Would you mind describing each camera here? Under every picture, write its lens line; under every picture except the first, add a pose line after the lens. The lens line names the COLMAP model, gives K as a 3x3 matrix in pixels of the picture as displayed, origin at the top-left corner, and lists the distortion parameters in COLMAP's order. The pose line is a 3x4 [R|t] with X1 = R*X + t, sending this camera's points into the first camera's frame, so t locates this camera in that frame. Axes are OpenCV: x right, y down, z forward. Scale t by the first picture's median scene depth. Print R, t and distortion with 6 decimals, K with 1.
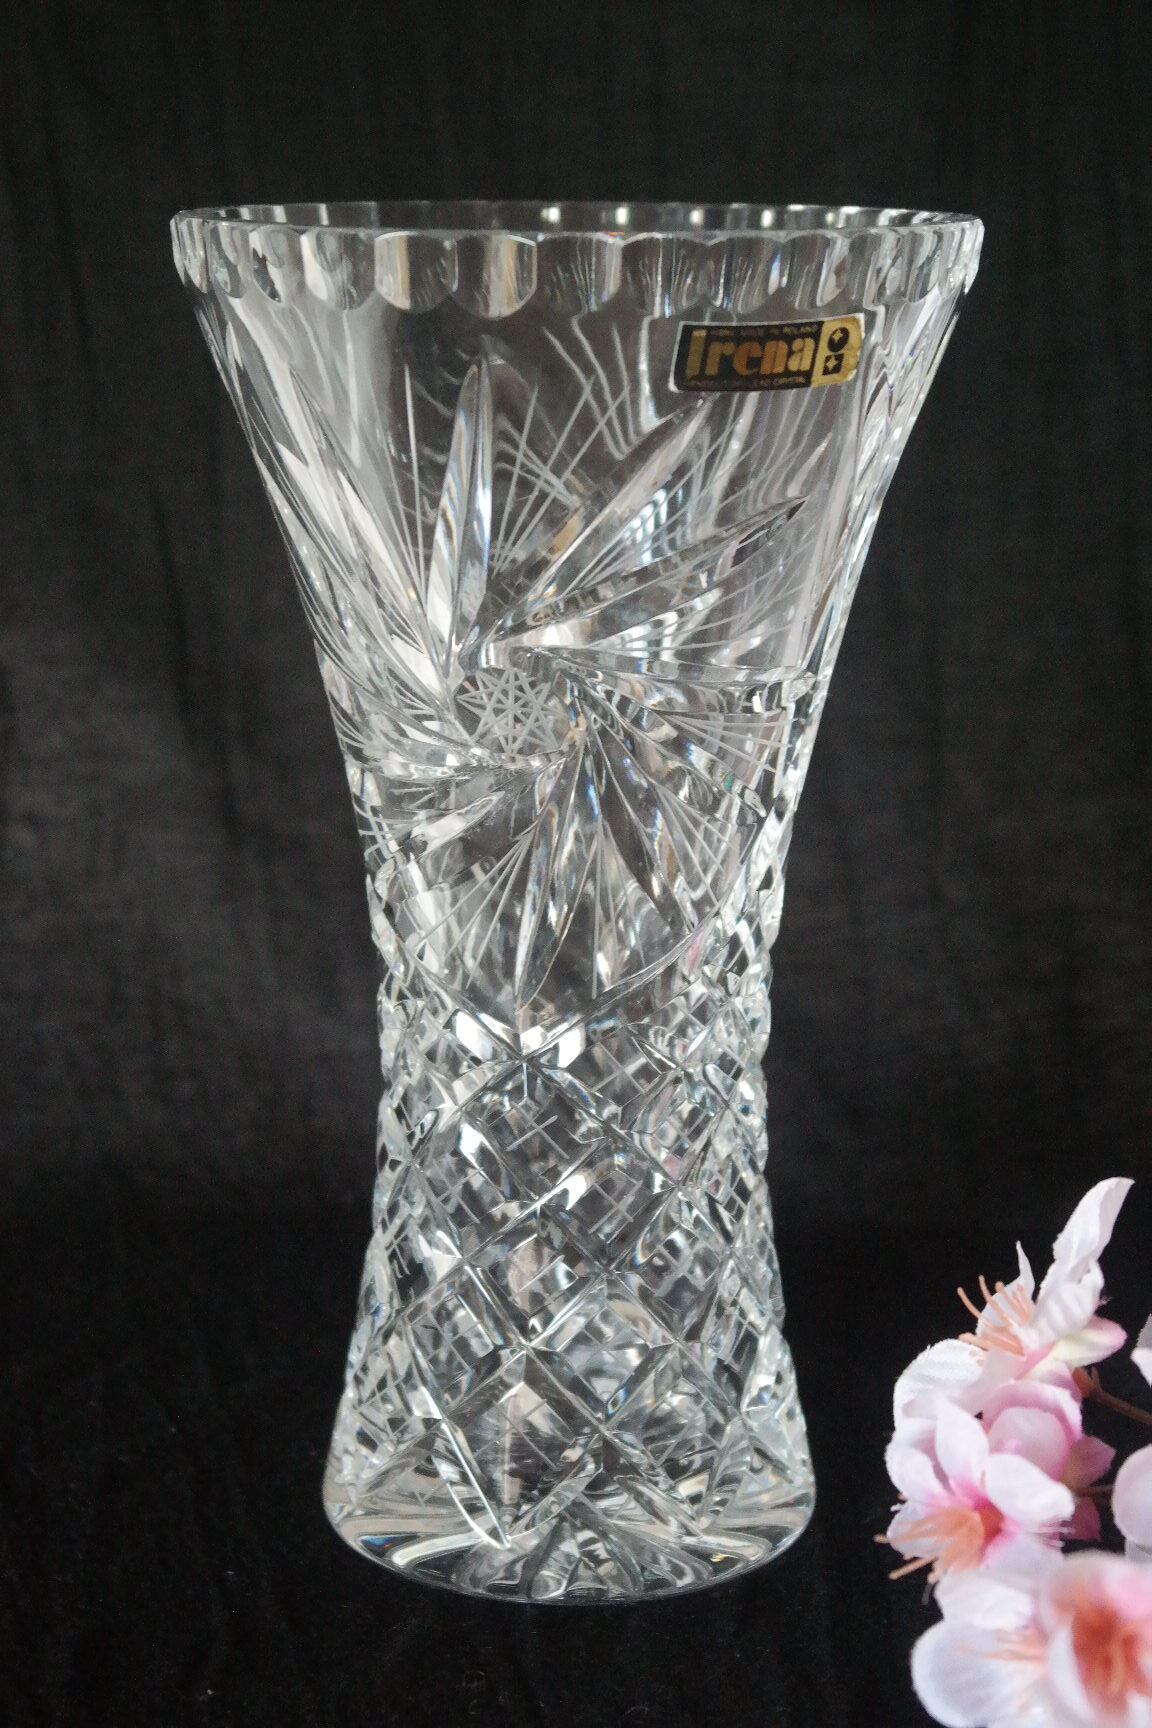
lens RADIAL K [[3582.6, 0, 573.8], [0, 3582.6, 859.2], [0, 0, 1]] dist [0.072119, 0.000000]
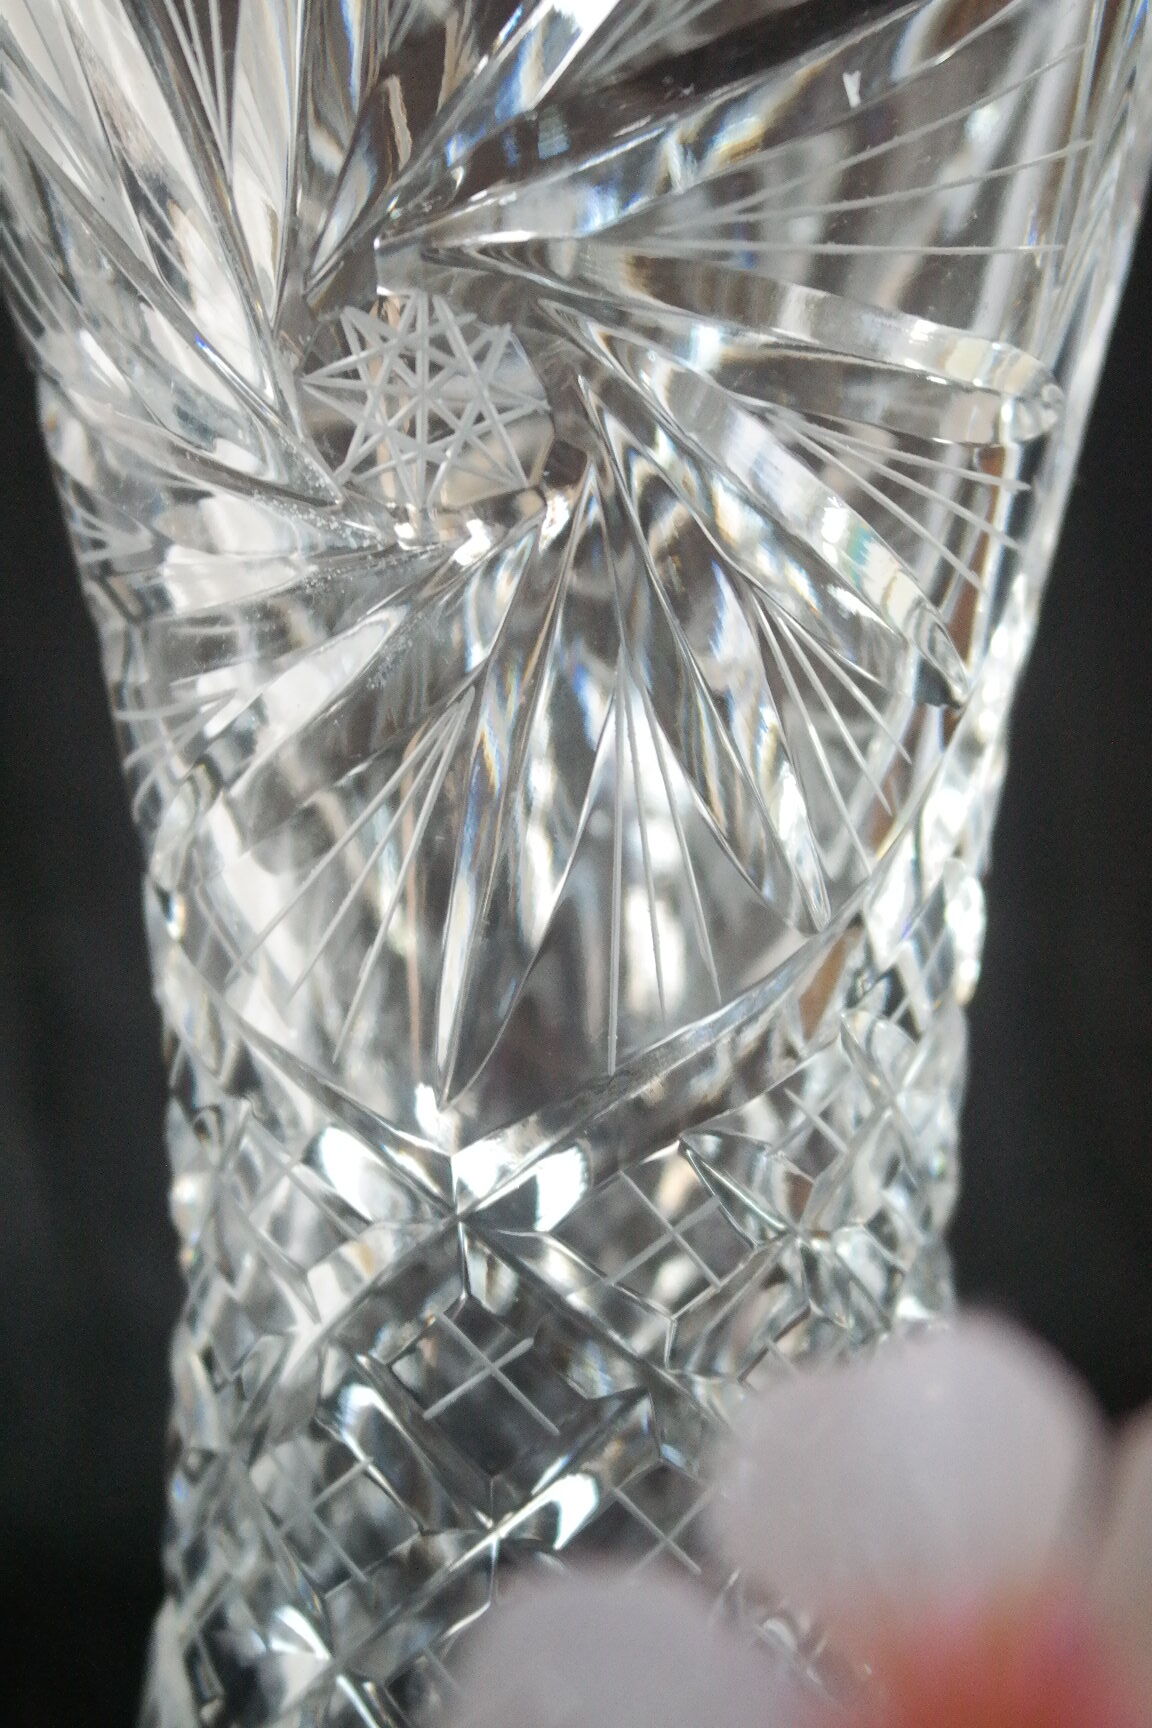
lens RADIAL K [[3254.5, 0, 579.5], [0, 3254.5, 850.5], [0, 0, 1]] dist [0.086804, 0.000000]
pose [[0.999918, -0.008676, 0.009453, -0.002008], [0.009830, 0.991484, -0.129858, 0.061958], [-0.008246, 0.129940, 0.991488, 0.558850]]
